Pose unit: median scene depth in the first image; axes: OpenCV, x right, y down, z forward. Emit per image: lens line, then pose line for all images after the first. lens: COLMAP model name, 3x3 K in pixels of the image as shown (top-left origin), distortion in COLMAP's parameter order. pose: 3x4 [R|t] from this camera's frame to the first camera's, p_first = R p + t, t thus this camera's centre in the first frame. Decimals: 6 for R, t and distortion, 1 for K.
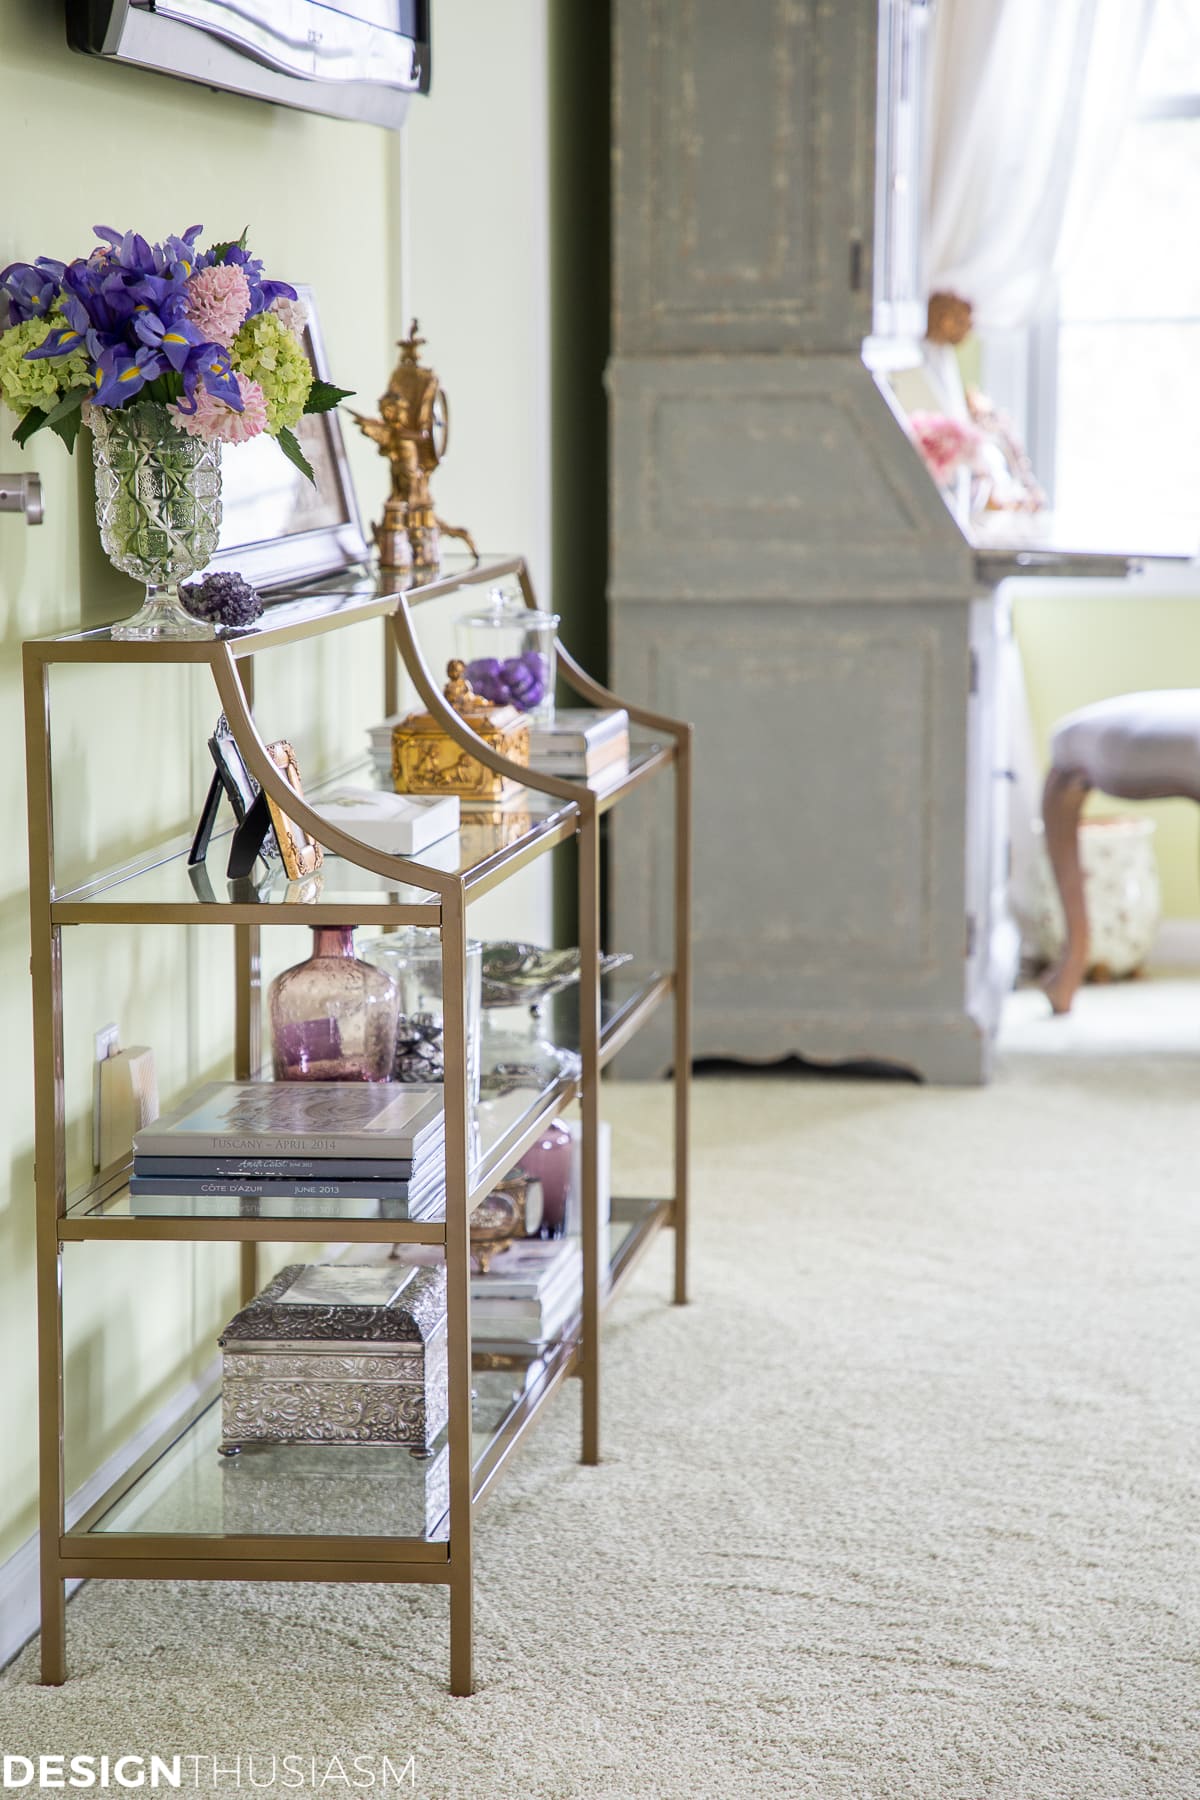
lens RADIAL K [[5267.7, 0, 601.8], [0, 5267.7, 910.0], [0, 0, 1]] dist [0.001675, 0.000000]
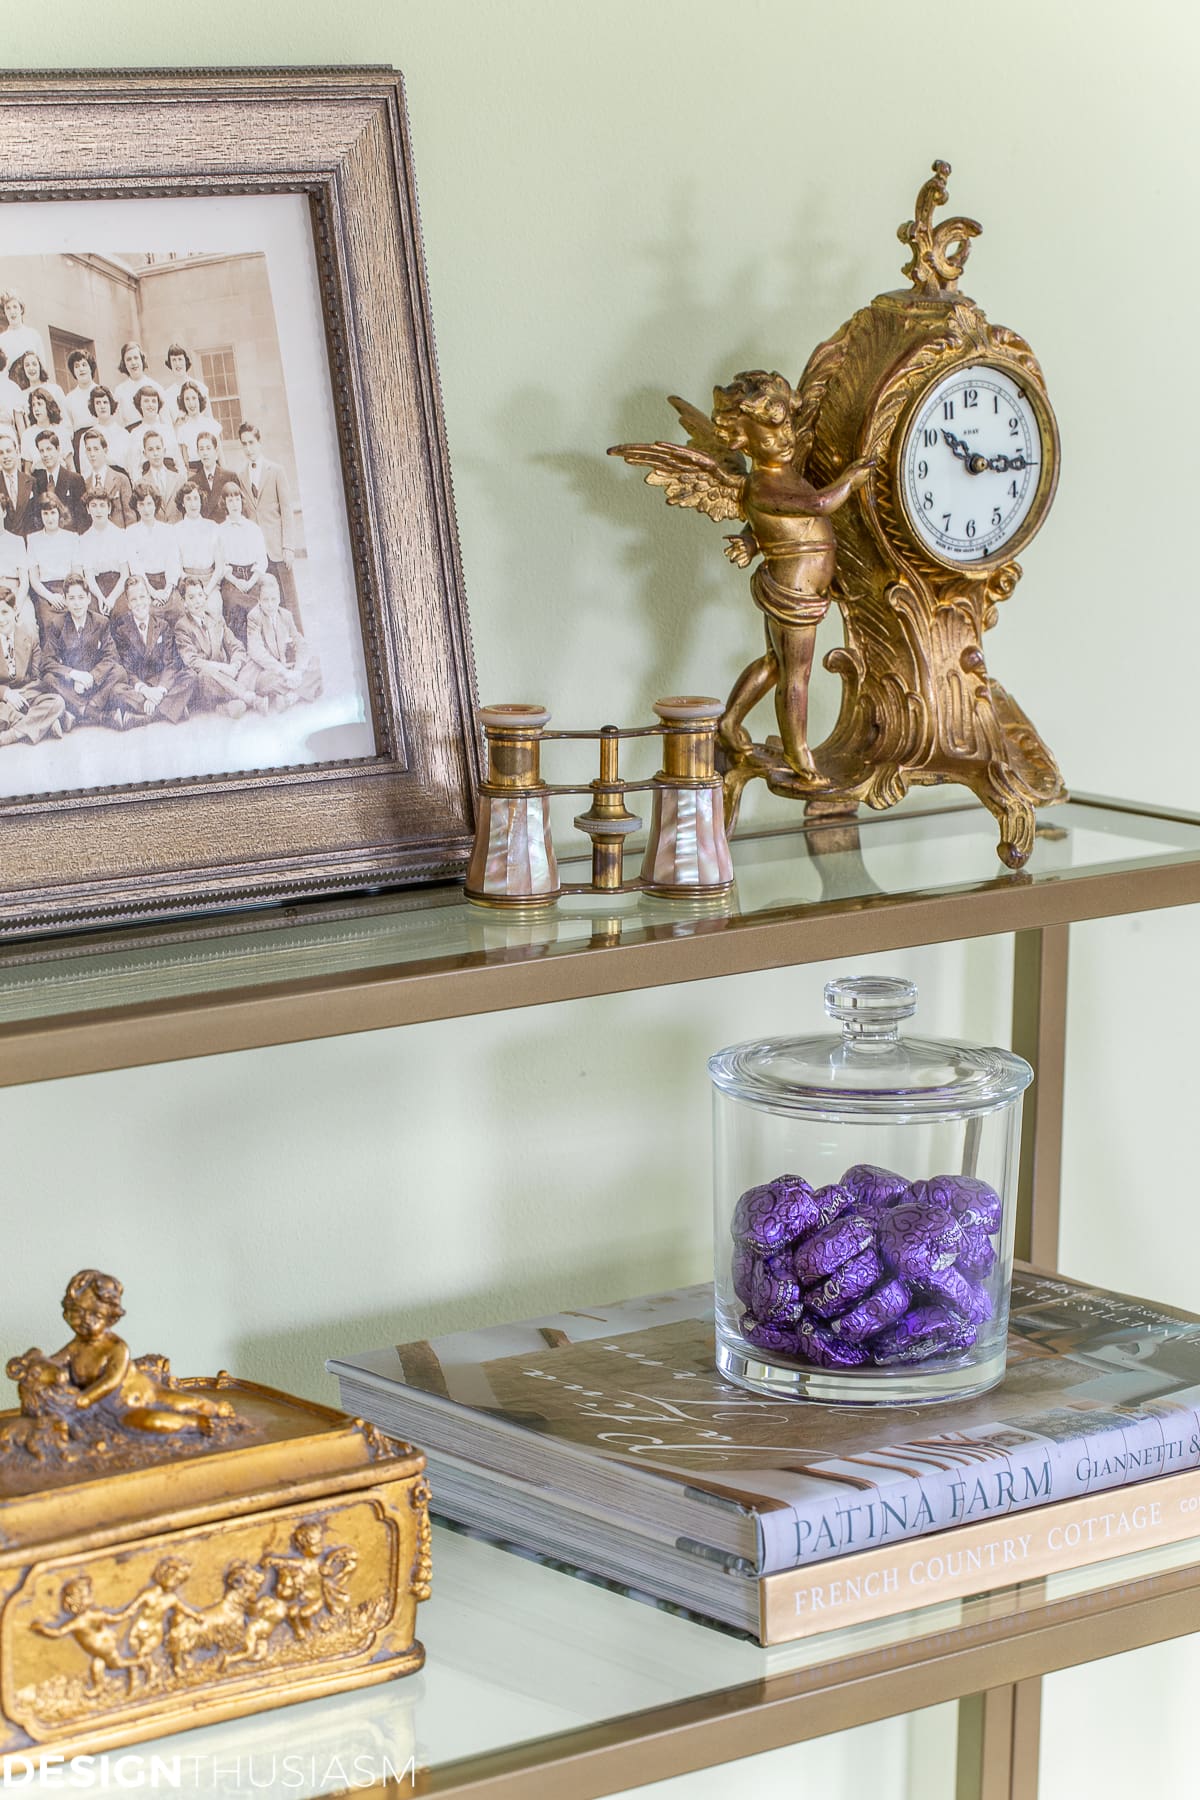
lens RADIAL K [[5267.7, 0, 591.8], [0, 5267.7, 898.0], [0, 0, 1]] dist [0.001675, 0.000000]
pose [[0.727728, 0.122089, -0.674912, 0.208910], [-0.078979, 0.992400, 0.094362, -0.103898], [0.681303, -0.015366, 0.731840, 0.796918]]
